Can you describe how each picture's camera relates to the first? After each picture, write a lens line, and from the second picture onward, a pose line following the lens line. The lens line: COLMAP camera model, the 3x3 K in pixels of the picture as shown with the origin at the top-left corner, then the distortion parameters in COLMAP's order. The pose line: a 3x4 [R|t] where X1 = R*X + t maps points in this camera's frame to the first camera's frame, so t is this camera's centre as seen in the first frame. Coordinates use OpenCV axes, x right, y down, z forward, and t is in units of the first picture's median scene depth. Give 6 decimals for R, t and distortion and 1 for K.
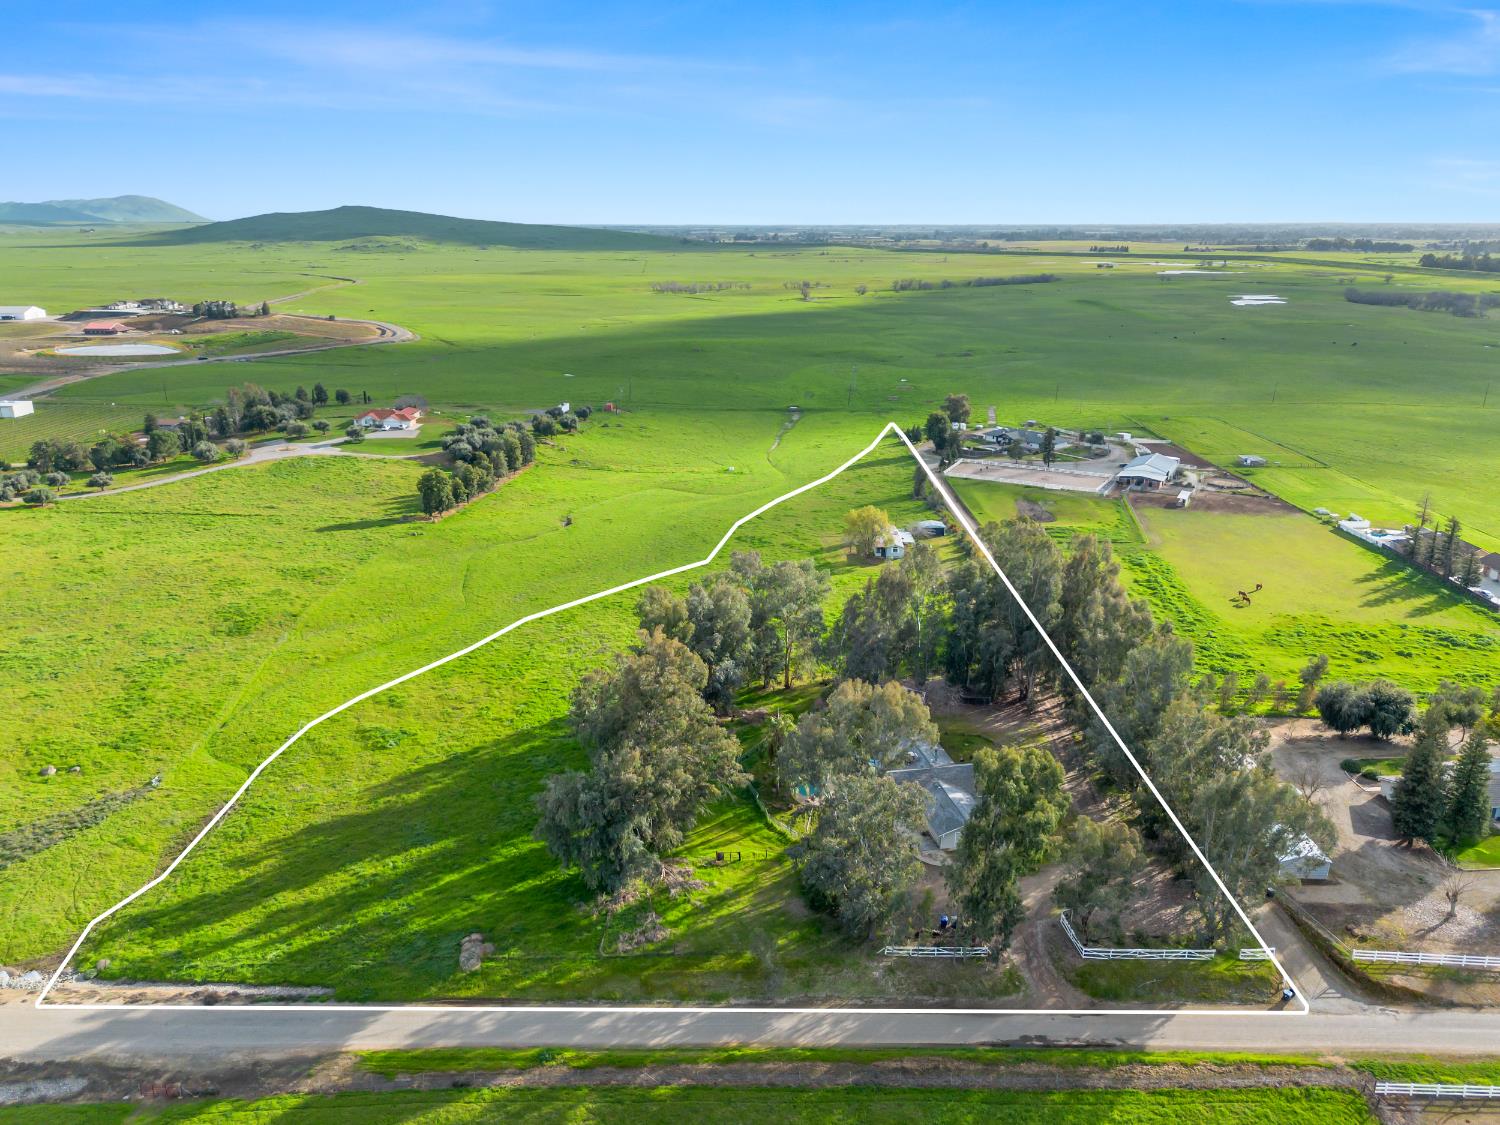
lens RADIAL K [[1074.3, 0, 750.0], [0, 1074.3, 562.5], [0, 0, 1]] dist [0.045727, -0.029577]
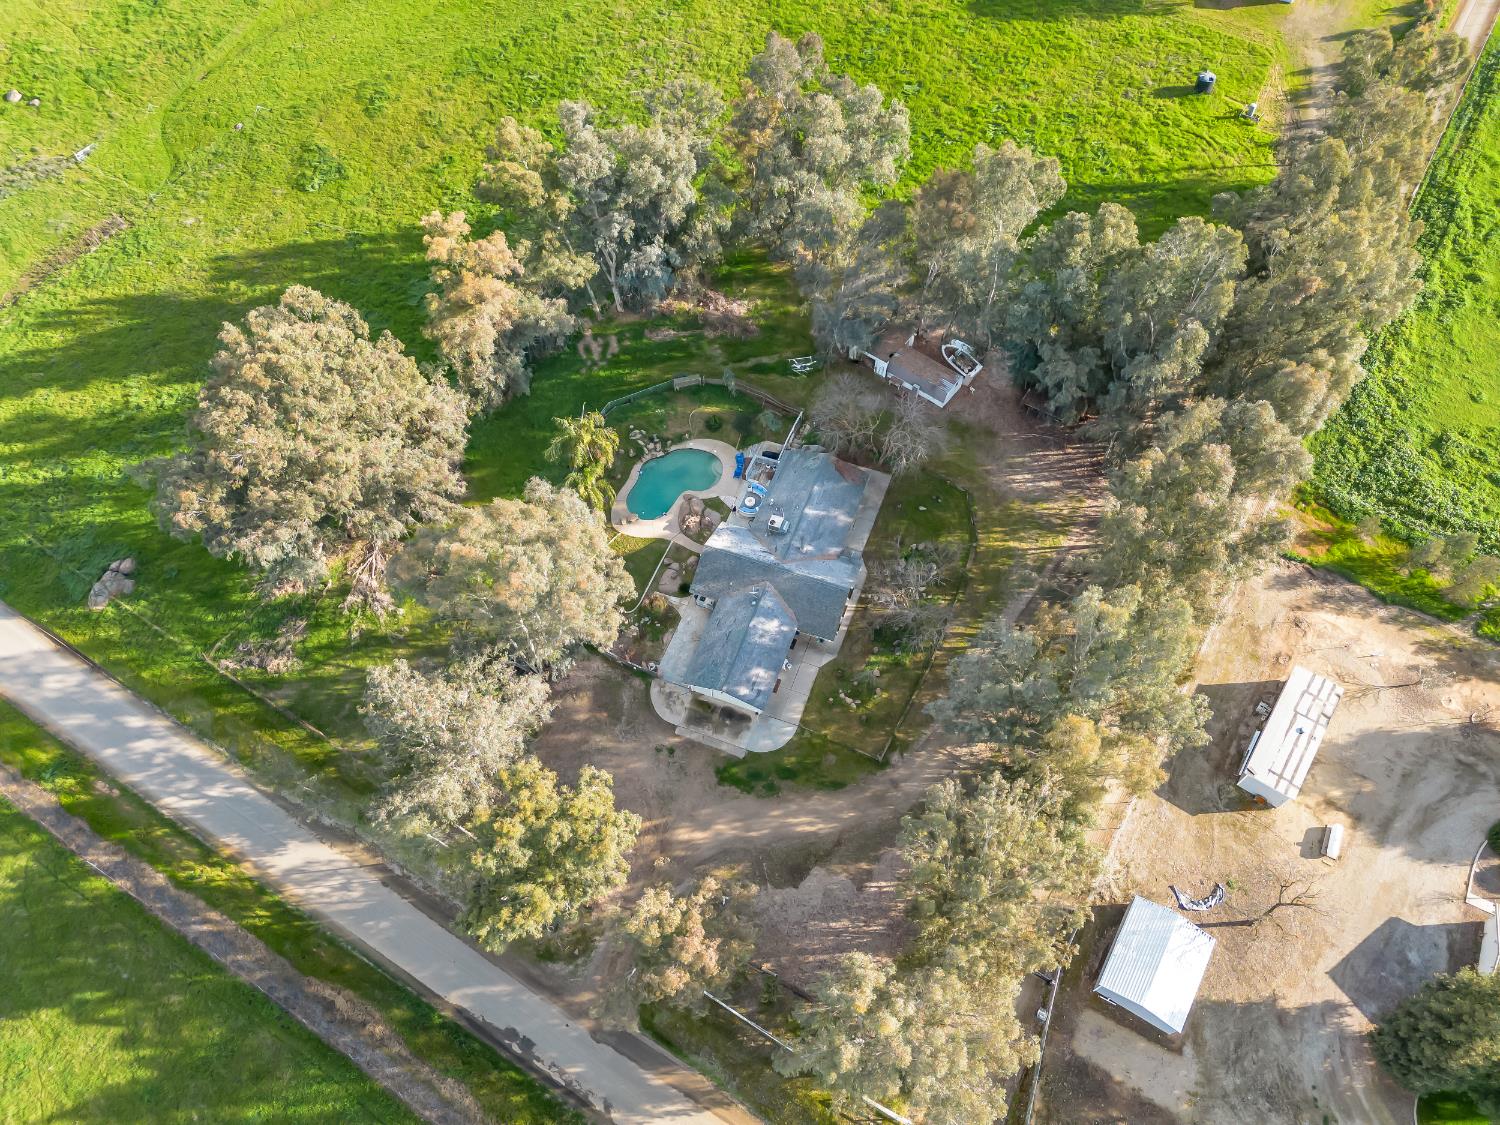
lens RADIAL K [[1054.6, 0, 750.0], [0, 1054.6, 562.5], [0, 0, 1]] dist [0.076485, -0.067206]
pose [[0.849479, 0.441093, -0.289520, 0.149279], [-0.134079, 0.711180, 0.690106, -0.113113], [0.510301, -0.547412, 0.663274, 0.239321]]
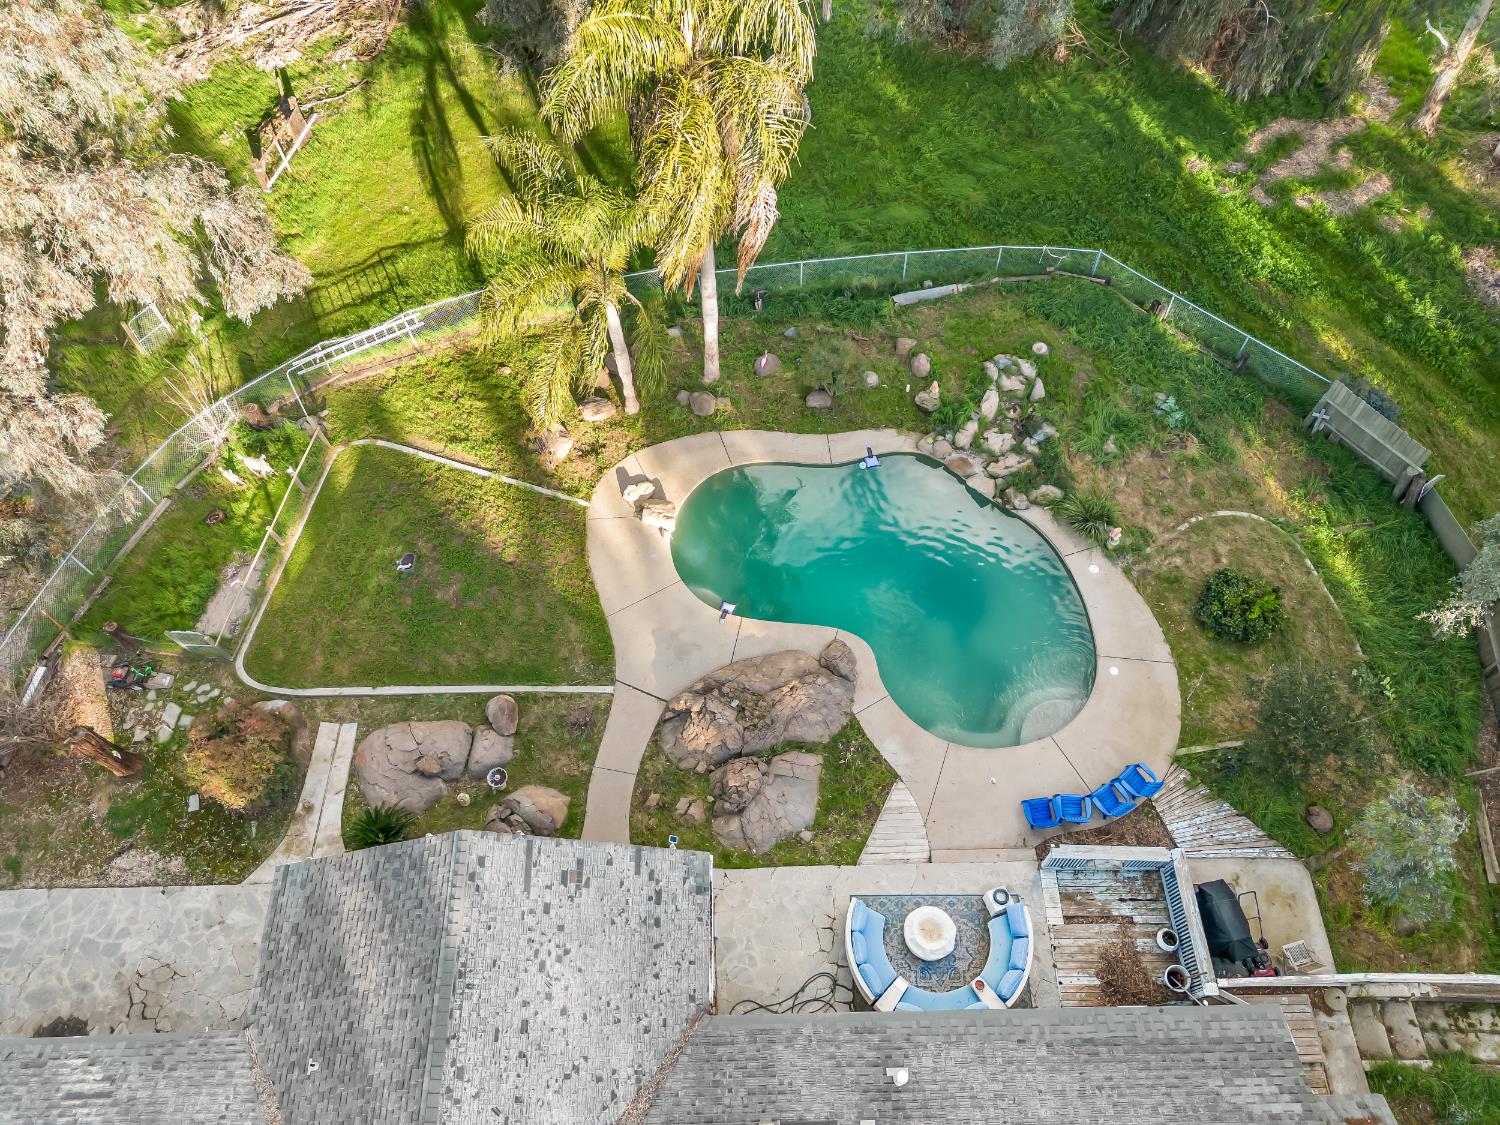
lens RADIAL K [[1054.6, 0, 750.0], [0, 1054.6, 562.5], [0, 0, 1]] dist [0.076485, -0.067206]
pose [[-0.171207, 0.865817, -0.470159, 0.064066], [-0.265419, 0.419030, 0.868312, 0.026679], [0.948810, 0.273450, 0.158063, 0.428888]]
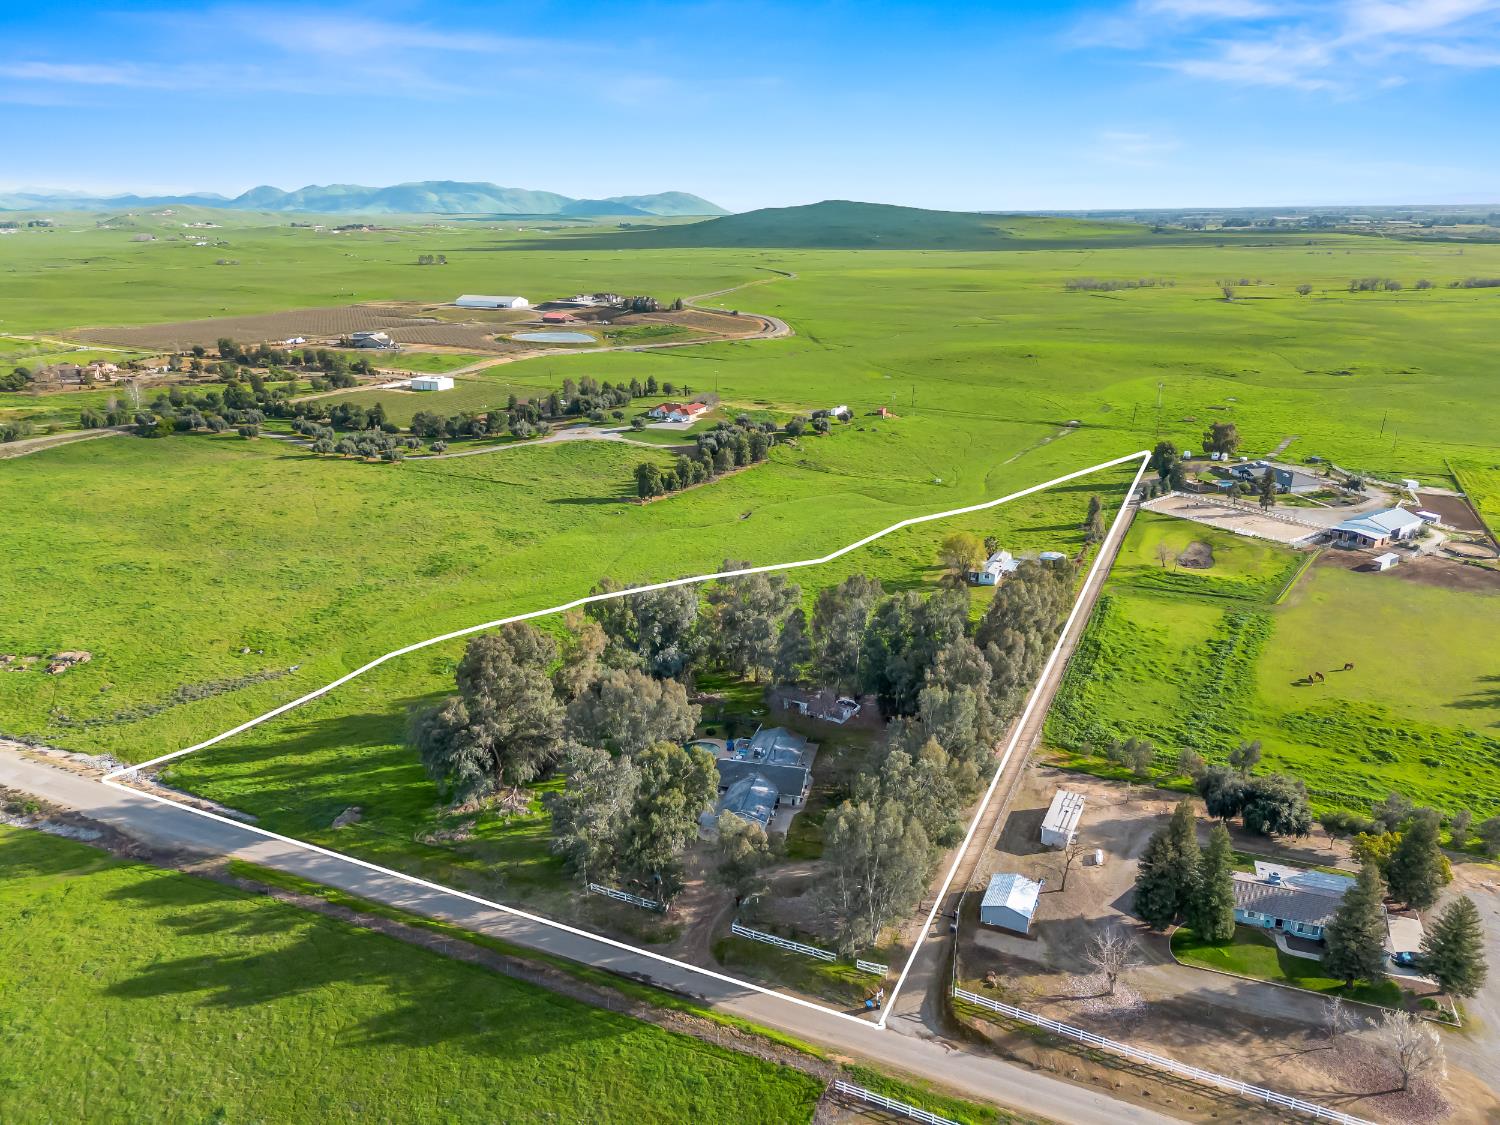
lens RADIAL K [[1054.6, 0, 750.0], [0, 1054.6, 562.5], [0, 0, 1]] dist [0.076485, -0.067206]
pose [[0.909835, 0.122778, -0.396391, 0.252145], [-0.116611, 0.992383, 0.039724, -0.029729], [0.398249, 0.010081, 0.917222, -0.024149]]
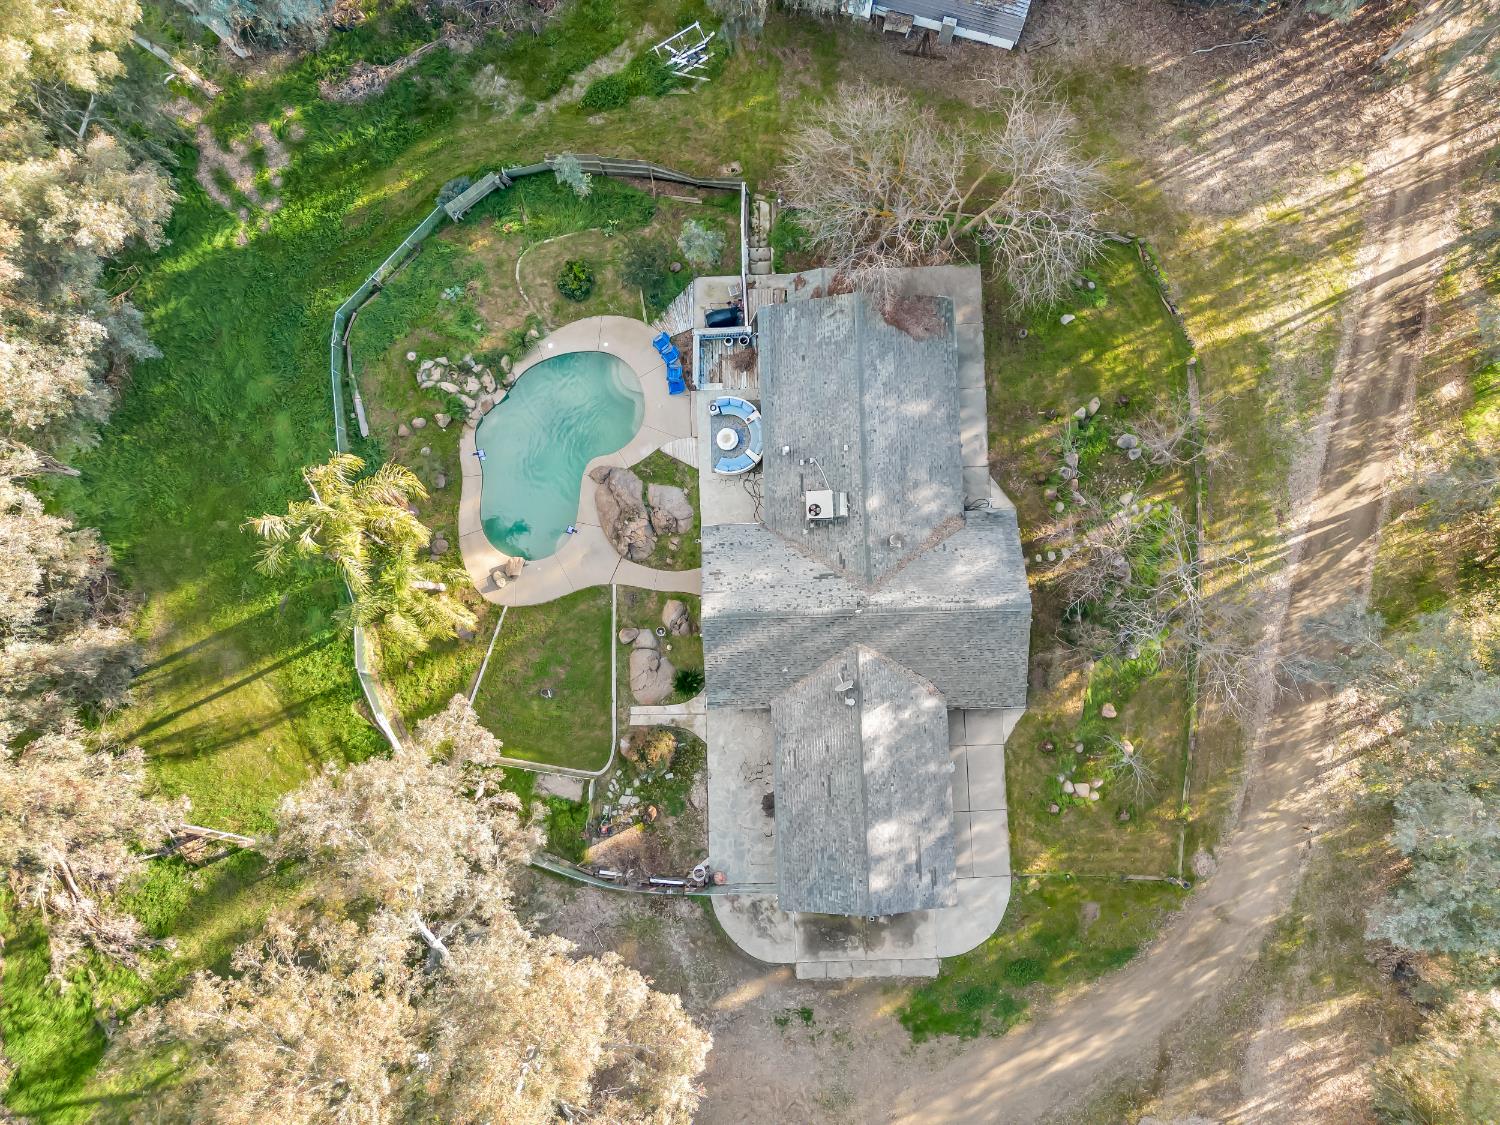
lens RADIAL K [[1054.6, 0, 750.0], [0, 1054.6, 562.5], [0, 0, 1]] dist [0.076485, -0.067206]
pose [[0.987120, 0.157306, -0.029149, 0.061675], [-0.029335, 0.357083, 0.933612, -0.044086], [0.157271, -0.920732, 0.357098, 0.386717]]
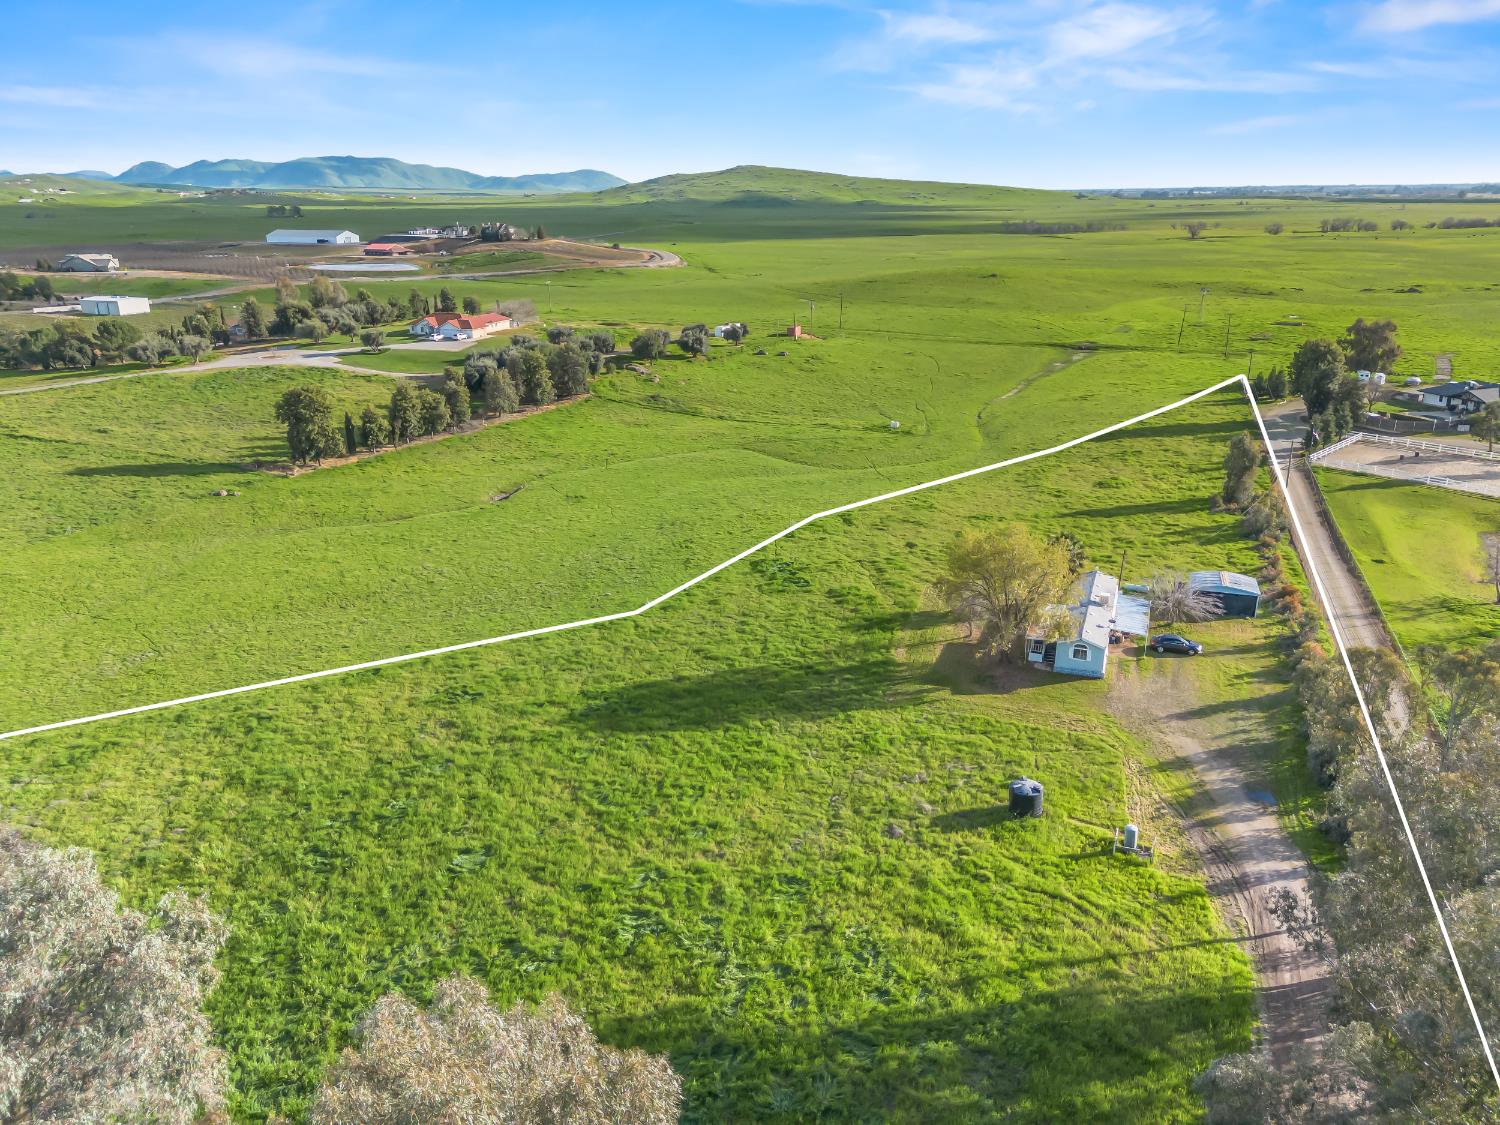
lens RADIAL K [[1054.6, 0, 750.0], [0, 1054.6, 562.5], [0, 0, 1]] dist [0.076485, -0.067206]
pose [[0.937652, 0.106953, -0.330710, 0.111509], [-0.096493, 0.994179, 0.047938, -0.036766], [0.333912, -0.013038, 0.942514, 0.476129]]
